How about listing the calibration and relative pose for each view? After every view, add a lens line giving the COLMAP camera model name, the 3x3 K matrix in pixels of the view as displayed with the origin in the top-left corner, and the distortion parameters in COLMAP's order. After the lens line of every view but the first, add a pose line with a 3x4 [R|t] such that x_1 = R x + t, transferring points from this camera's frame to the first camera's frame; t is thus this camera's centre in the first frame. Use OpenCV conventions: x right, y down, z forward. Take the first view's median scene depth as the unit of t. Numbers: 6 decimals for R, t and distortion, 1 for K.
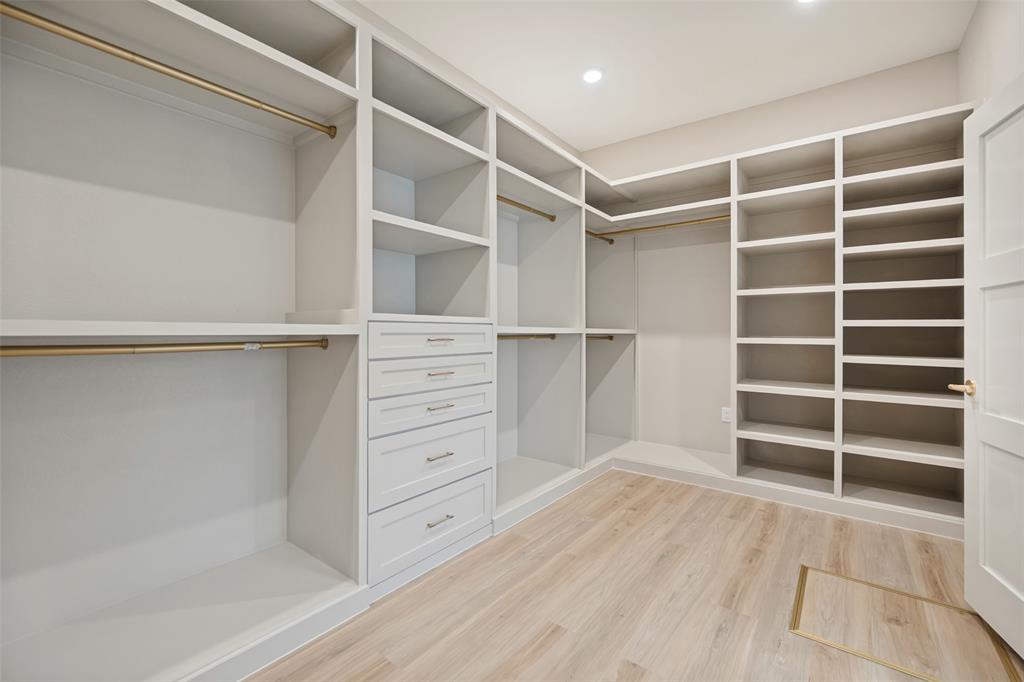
lens RADIAL K [[445.6, 0, 515.5], [0, 445.6, 333.8], [0, 0, 1]] dist [-0.007604, 0.001524]
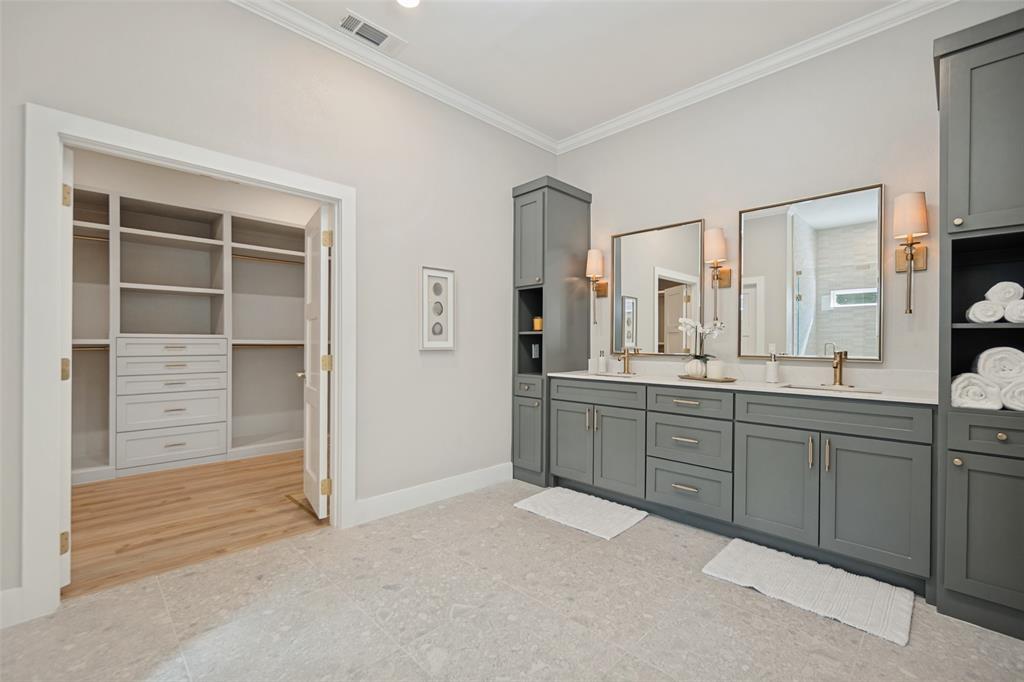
lens RADIAL K [[445.6, 0, 506.9], [0, 445.6, 344.5], [0, 0, 1]] dist [-0.007604, 0.001524]
pose [[0.989118, 0.004041, -0.147066, 1.528061], [-0.003979, 0.999992, 0.000718, -0.004652], [0.147068, -0.000125, 0.989126, -0.653982]]
